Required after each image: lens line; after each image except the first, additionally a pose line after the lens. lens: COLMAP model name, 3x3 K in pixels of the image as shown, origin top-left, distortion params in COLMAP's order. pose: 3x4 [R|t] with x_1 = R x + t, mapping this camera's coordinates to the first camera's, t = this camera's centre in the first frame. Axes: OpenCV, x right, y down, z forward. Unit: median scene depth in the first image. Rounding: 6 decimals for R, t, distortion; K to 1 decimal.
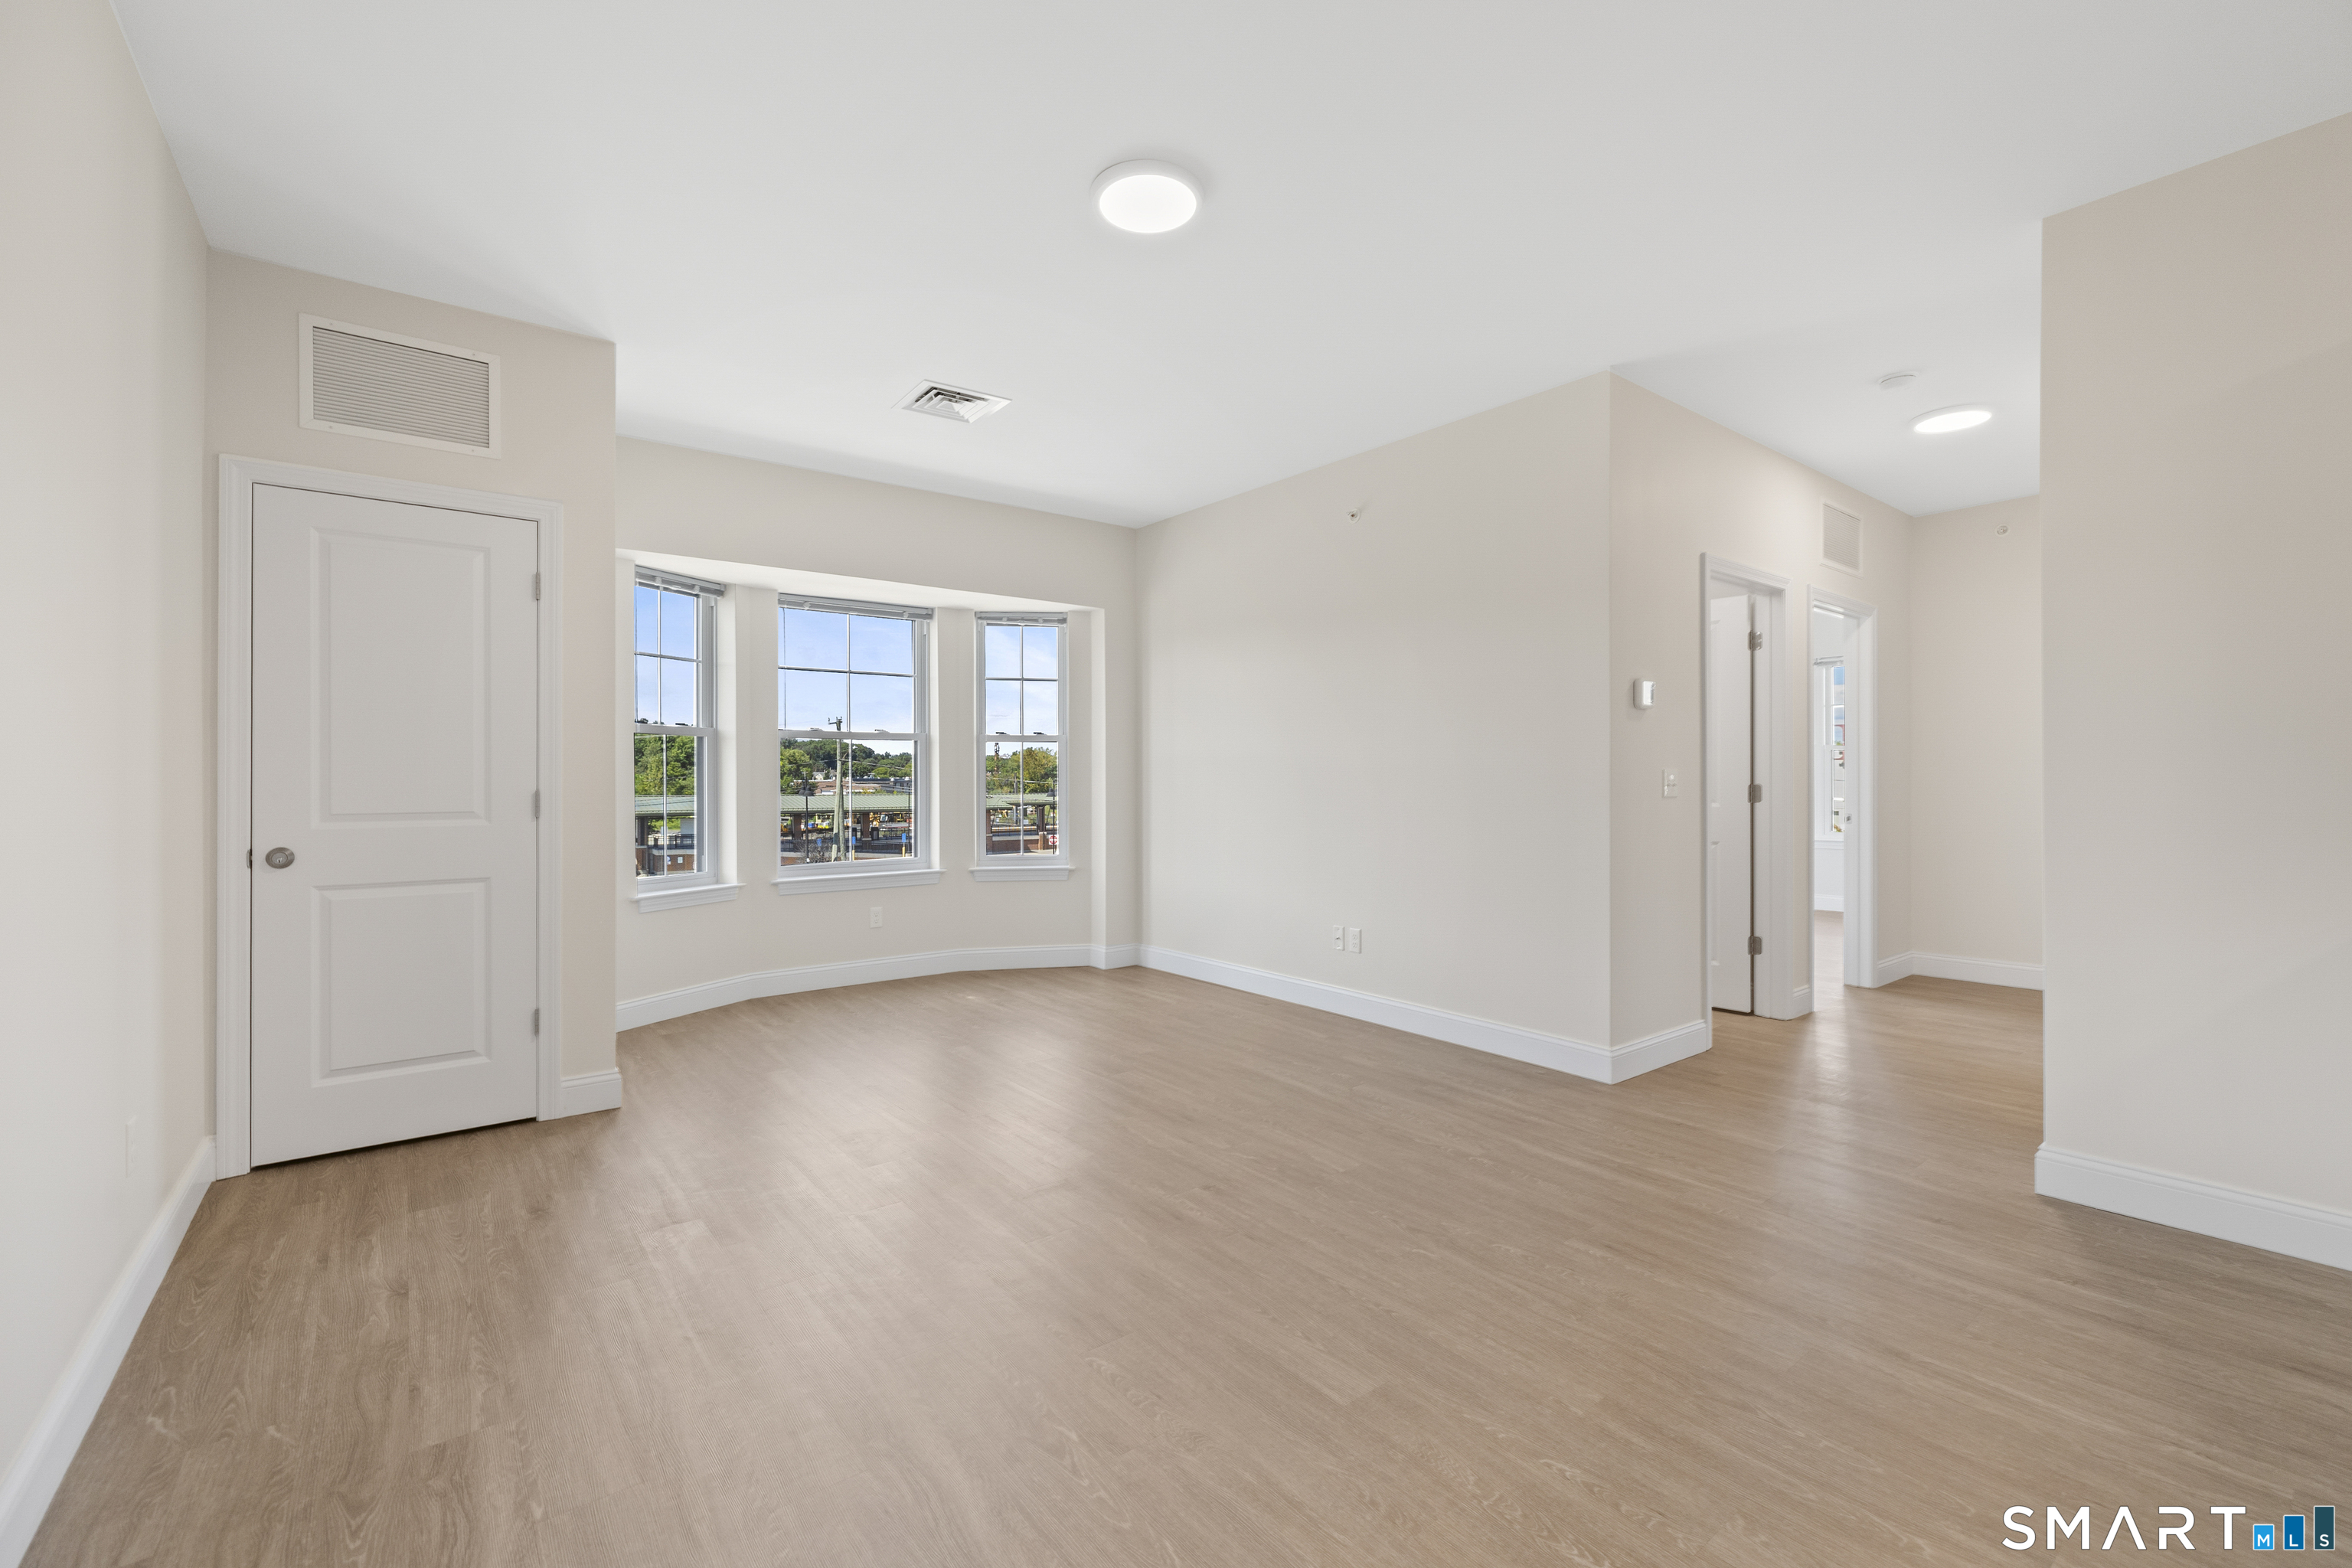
lens RADIAL K [[987.0, 0, 1190.5], [0, 987.0, 778.6], [0, 0, 1]] dist [-0.000166, -0.000112]
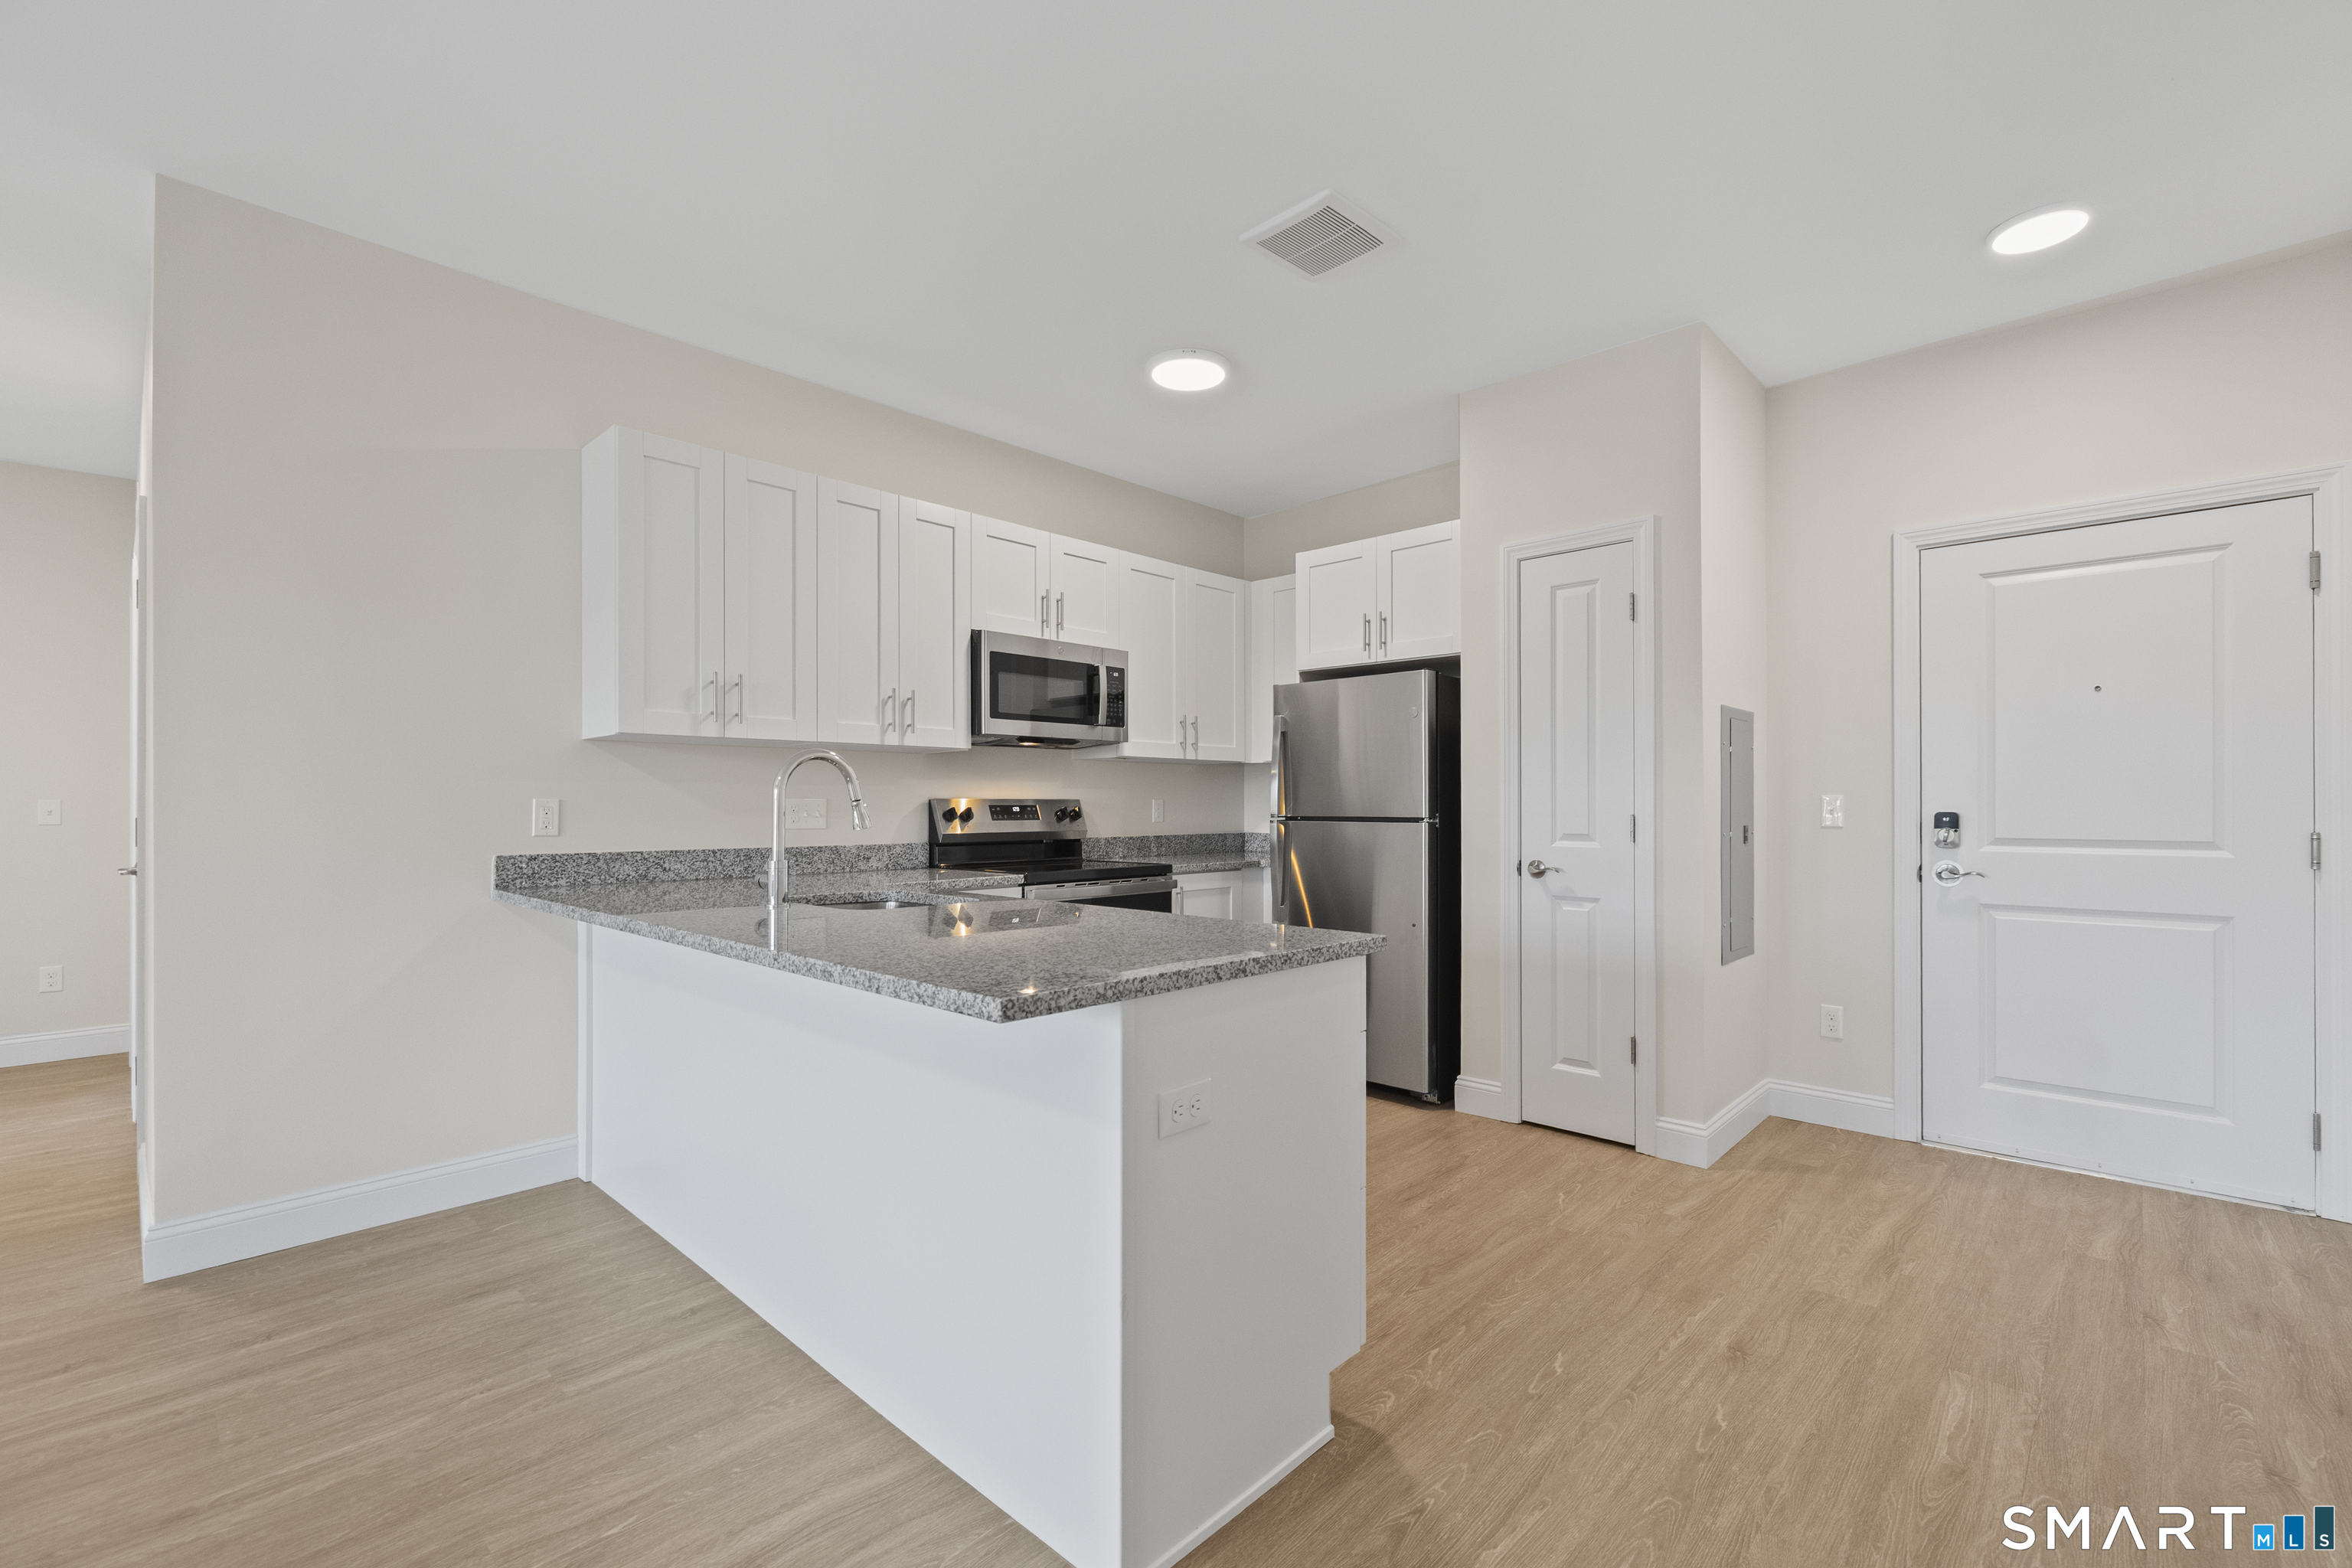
lens RADIAL K [[1011.2, 0, 1199.3], [0, 1011.2, 803.0], [0, 0, 1]] dist [-0.000092, -0.000023]
pose [[-0.153246, 0.005506, 0.988173, -0.143832], [0.001525, 0.999985, -0.005335, 0.001873], [-0.988187, 0.000689, -0.153253, 0.183381]]
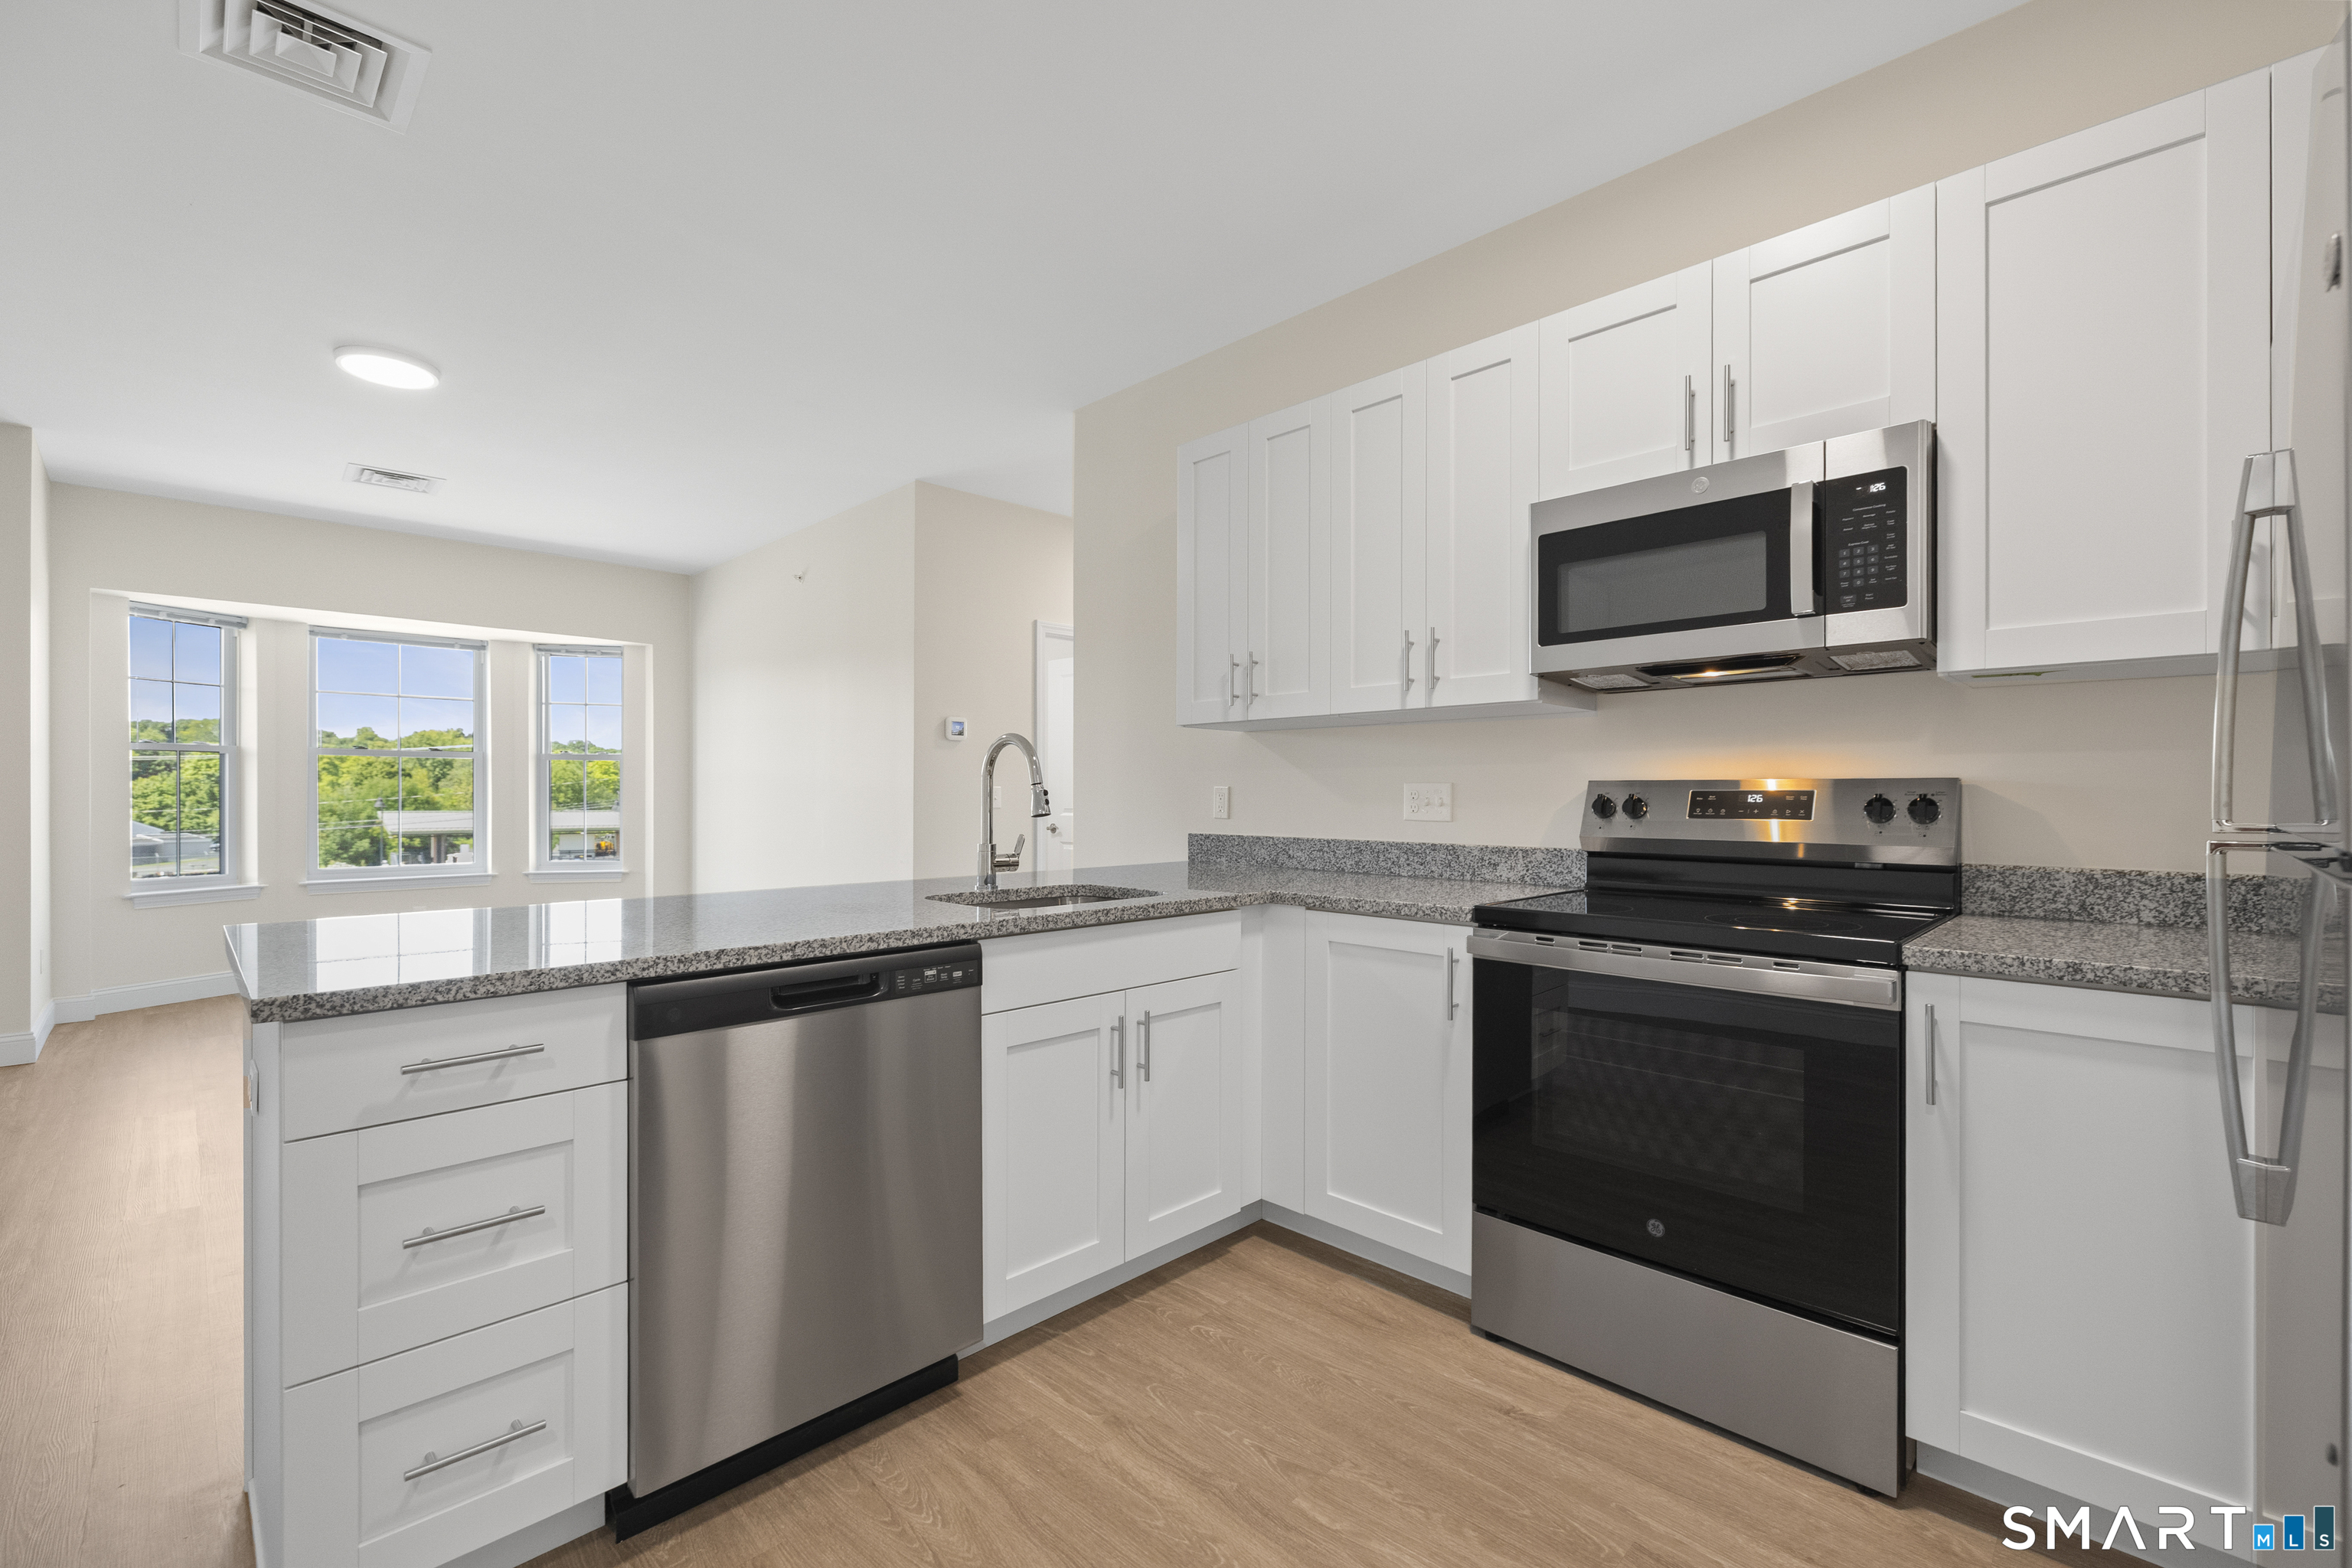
lens RADIAL K [[997.1, 0, 1195.3], [0, 997.1, 795.9], [0, 0, 1]] dist [0.000271, 0.000086]
pose [[0.991653, 0.003988, 0.128872, 0.722028], [-0.003989, 0.999992, -0.000246, 0.002584], [-0.128872, -0.000270, 0.991661, -0.419874]]
